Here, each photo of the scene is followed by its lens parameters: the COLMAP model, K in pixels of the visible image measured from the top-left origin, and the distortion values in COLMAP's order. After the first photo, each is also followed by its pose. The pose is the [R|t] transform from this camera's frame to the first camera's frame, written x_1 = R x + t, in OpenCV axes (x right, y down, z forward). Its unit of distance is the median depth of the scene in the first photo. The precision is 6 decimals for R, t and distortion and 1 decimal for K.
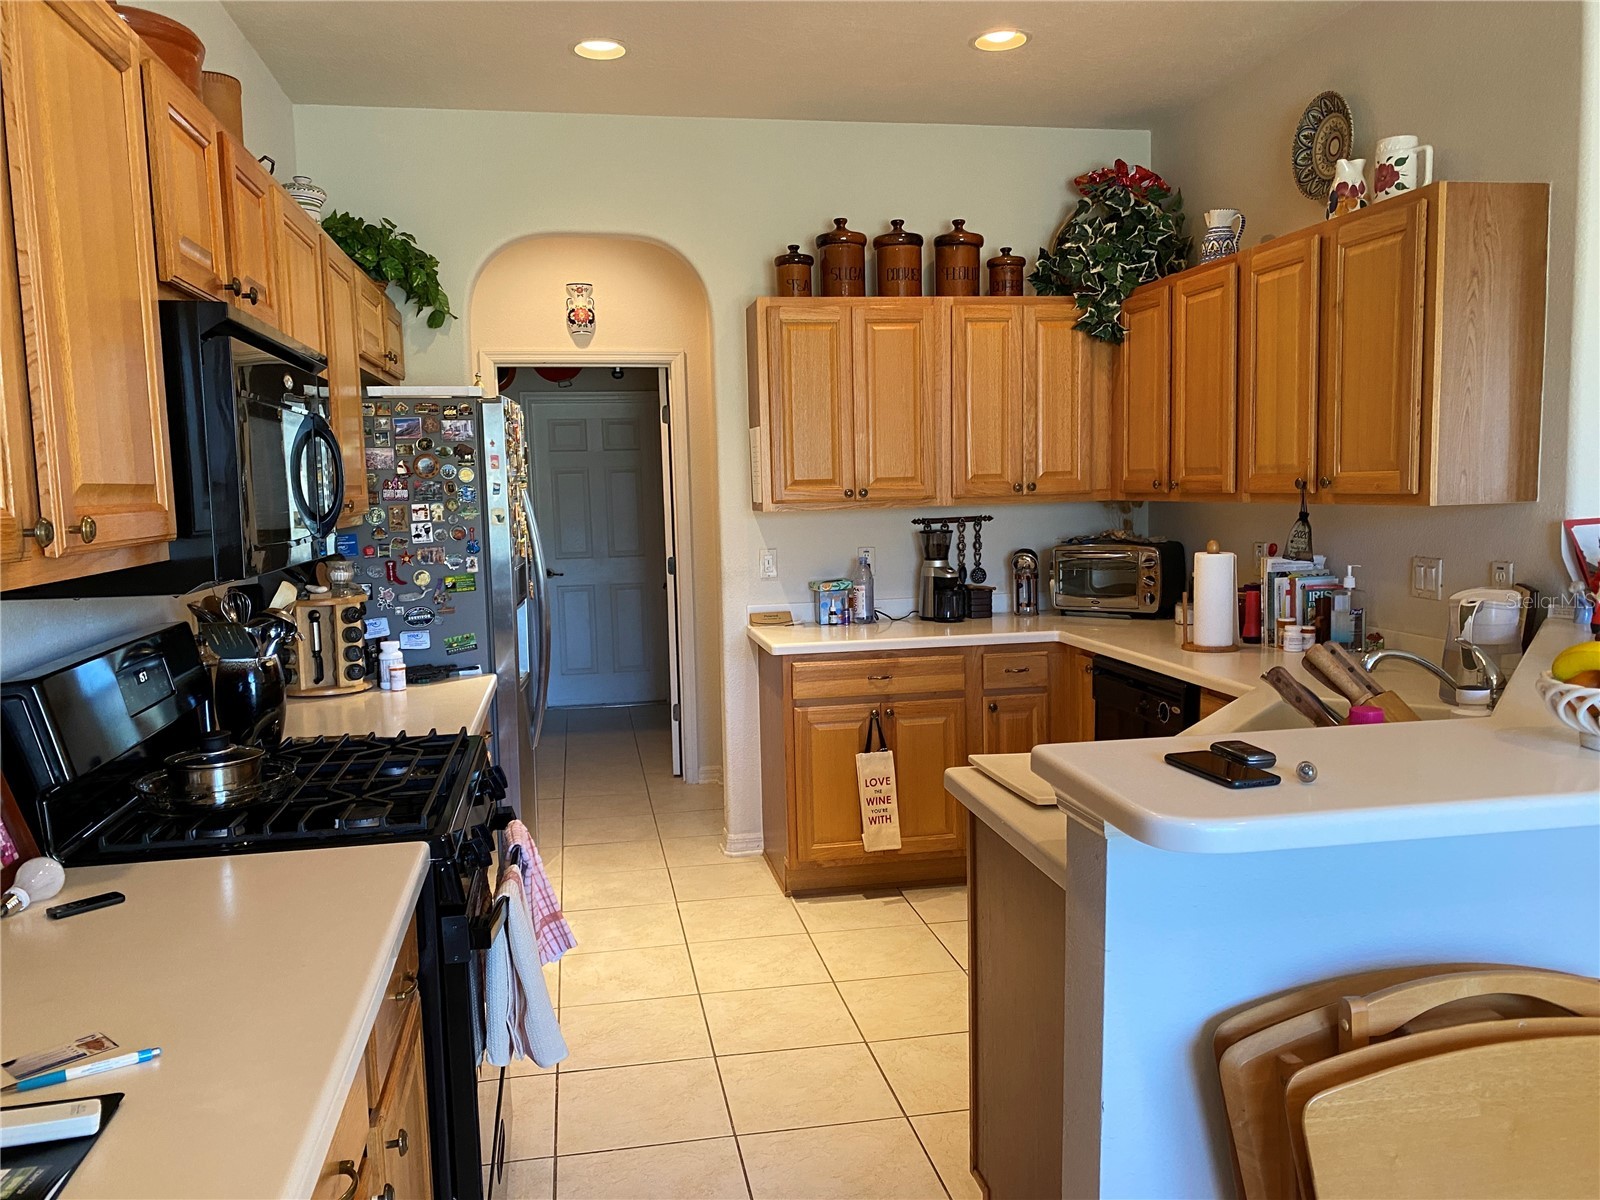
lens RADIAL K [[1214.0, 0, 776.8], [0, 1214.0, 617.5], [0, 0, 1]] dist [0.032696, -0.040465]
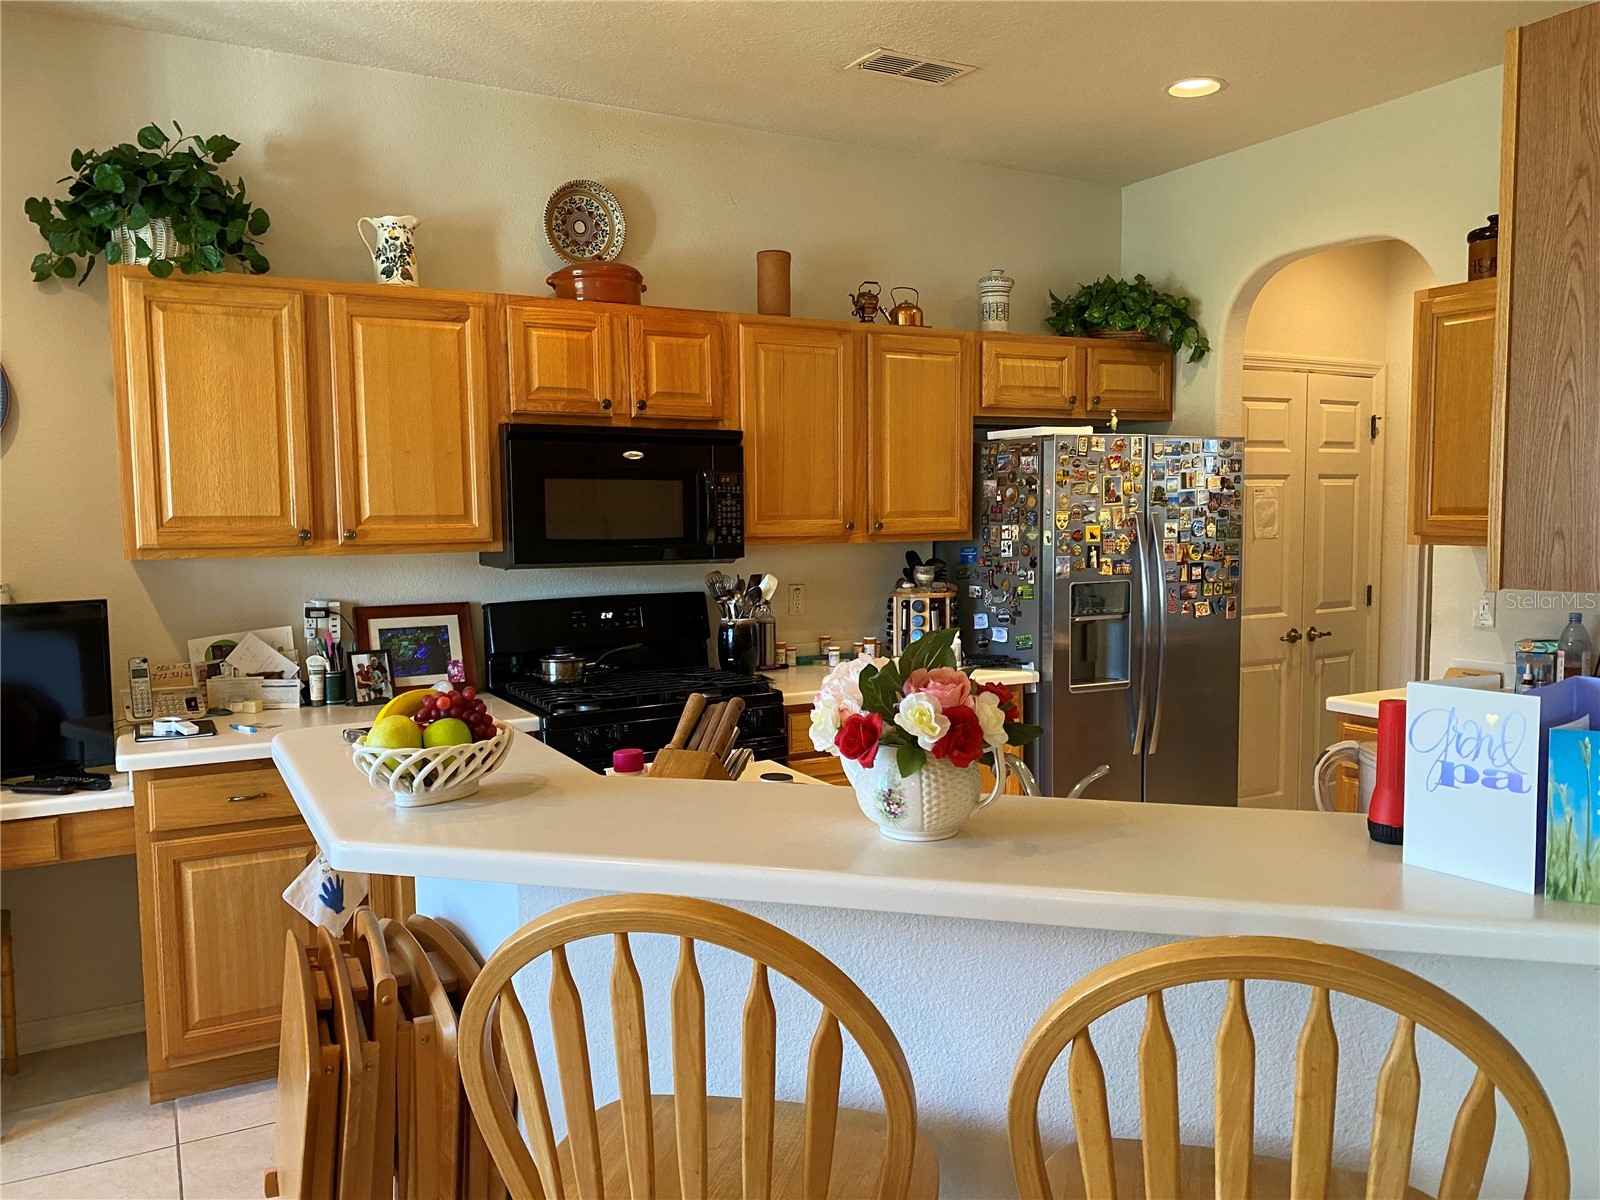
lens RADIAL K [[1214.0, 0, 813.3], [0, 1214.0, 611.8], [0, 0, 1]] dist [0.032696, -0.040465]
pose [[0.316383, 0.100387, -0.943305, 0.805708], [-0.100786, 0.992314, 0.071799, -0.073774], [0.943262, 0.072356, 0.324069, 0.415673]]
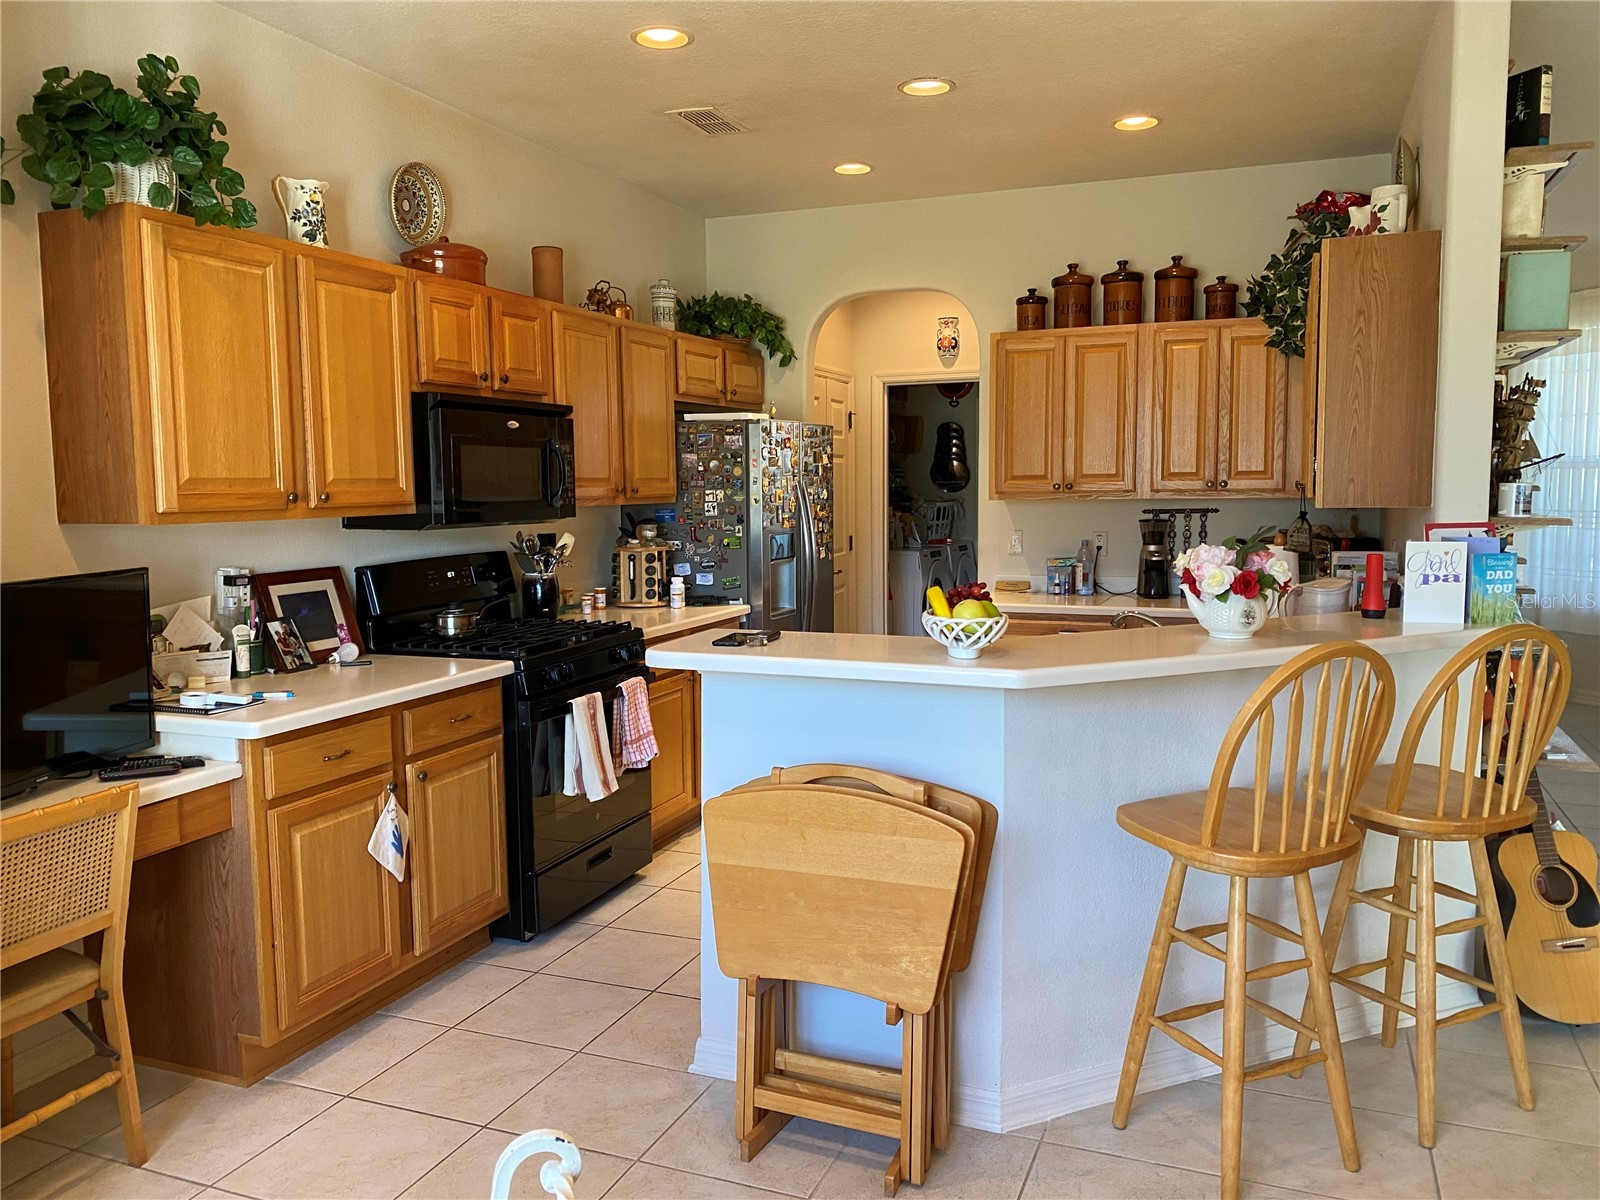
lens RADIAL K [[1214.0, 0, 791.6], [0, 1214.0, 596.8], [0, 0, 1]] dist [0.032696, -0.040465]
pose [[0.842808, 0.065979, -0.534155, 0.611330], [-0.067575, 0.997576, 0.016598, 0.008578], [0.533955, 0.022106, 0.845224, -0.233119]]
